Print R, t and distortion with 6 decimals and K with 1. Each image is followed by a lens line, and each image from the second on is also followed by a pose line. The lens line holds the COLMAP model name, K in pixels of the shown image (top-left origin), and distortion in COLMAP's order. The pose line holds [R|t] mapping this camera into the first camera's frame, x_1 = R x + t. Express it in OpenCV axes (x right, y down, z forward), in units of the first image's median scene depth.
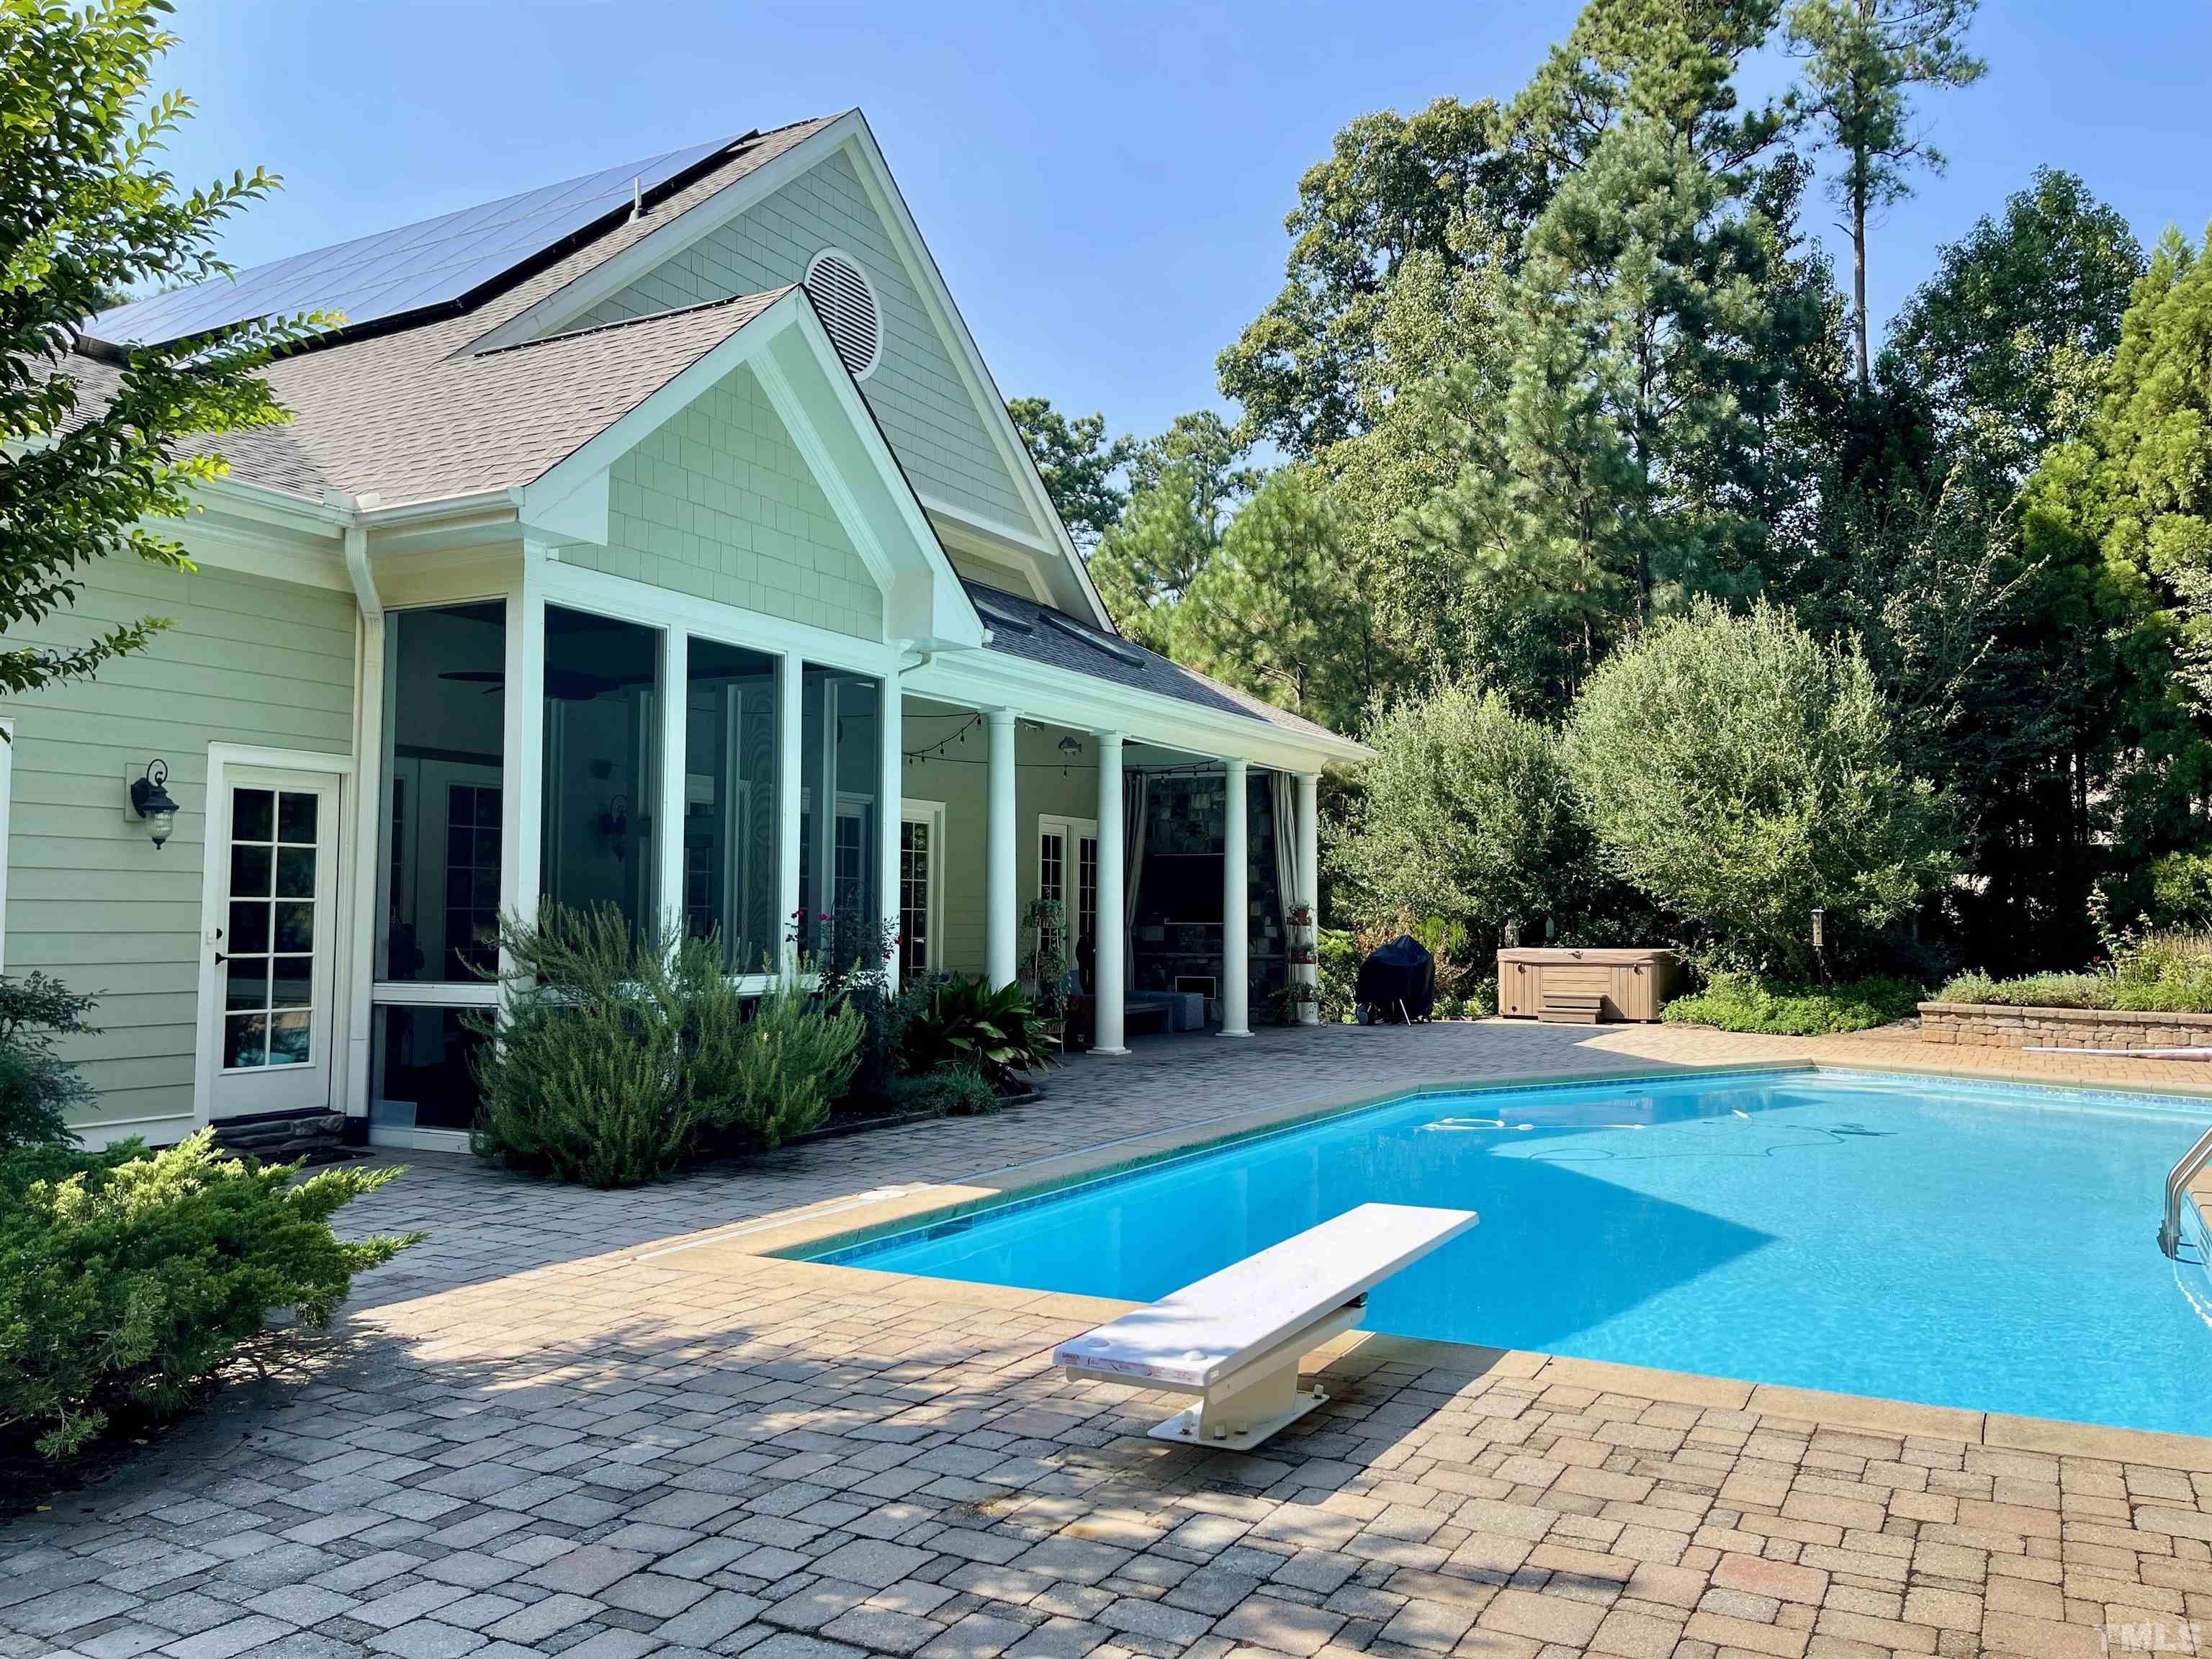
lens RADIAL K [[1692.6, 0, 1110.1], [0, 1692.6, 838.6], [0, 0, 1]] dist [0.008853, 0.000681]
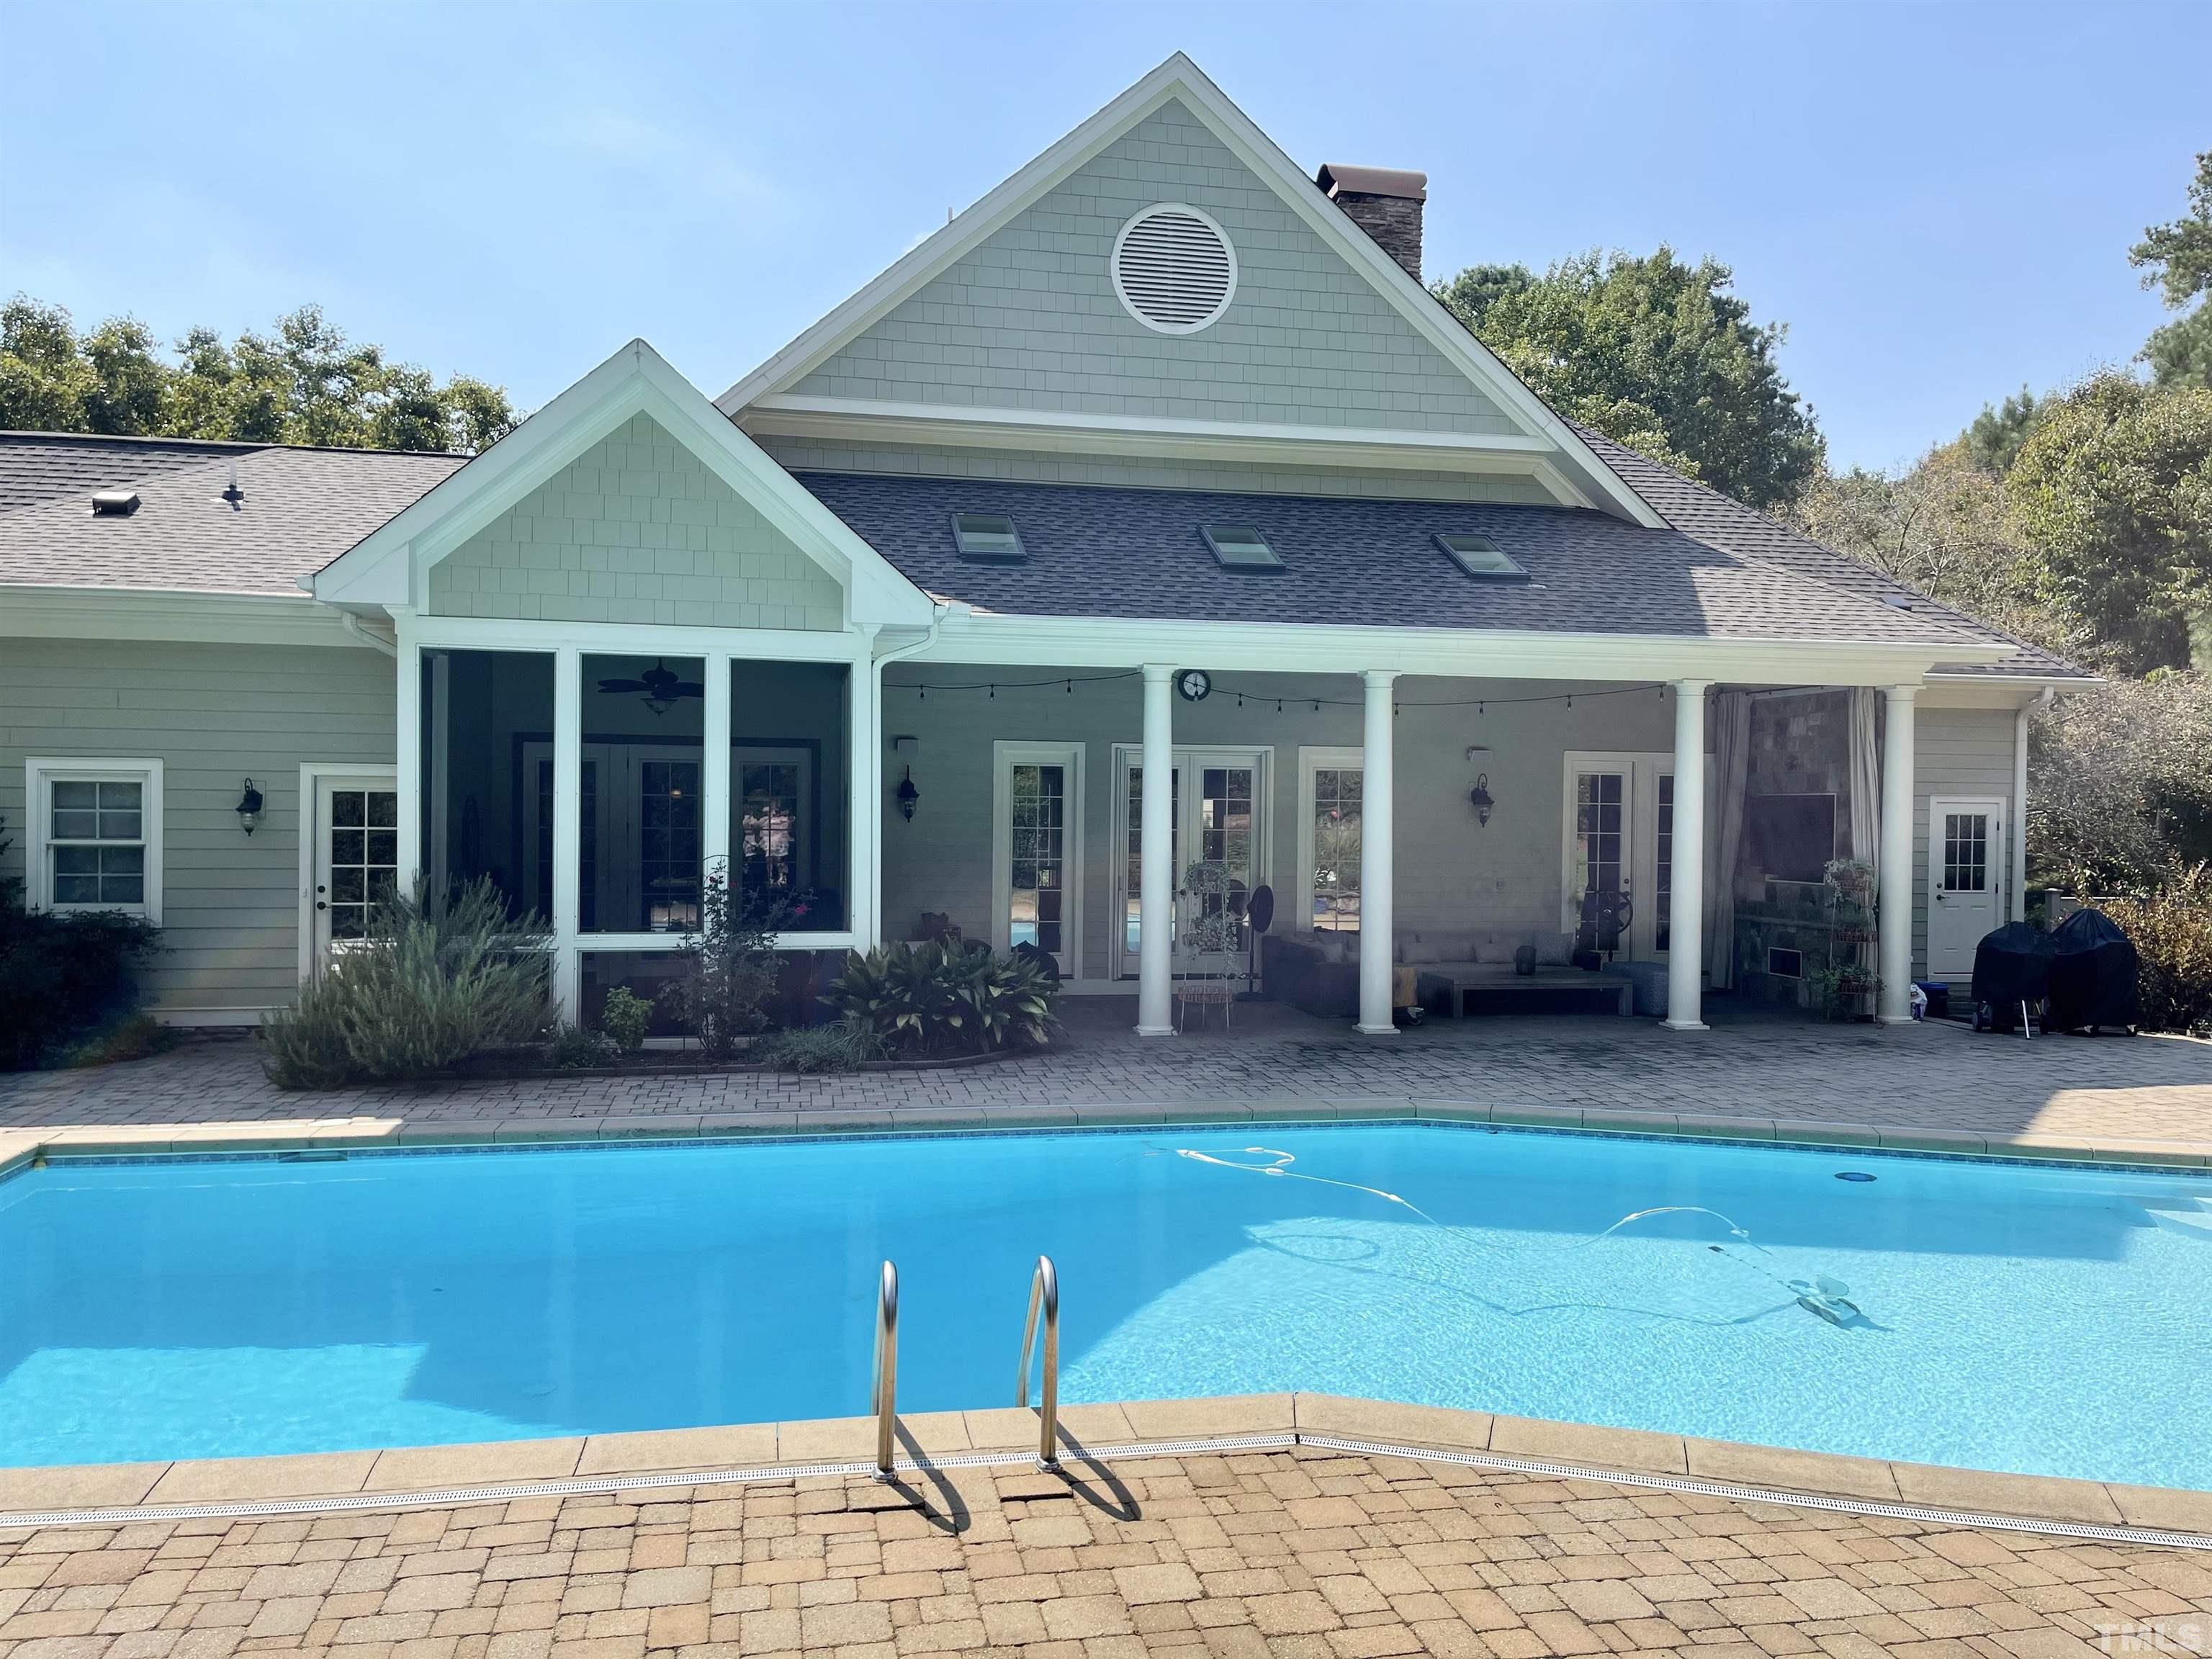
lens RADIAL K [[1692.6, 0, 1107.7], [0, 1692.6, 819.5], [0, 0, 1]] dist [0.008853, 0.000681]
pose [[0.636889, 0.007214, -0.770922, 0.880074], [0.030077, 0.998962, 0.034196, -0.029591], [0.770369, -0.044967, 0.636011, 0.479612]]
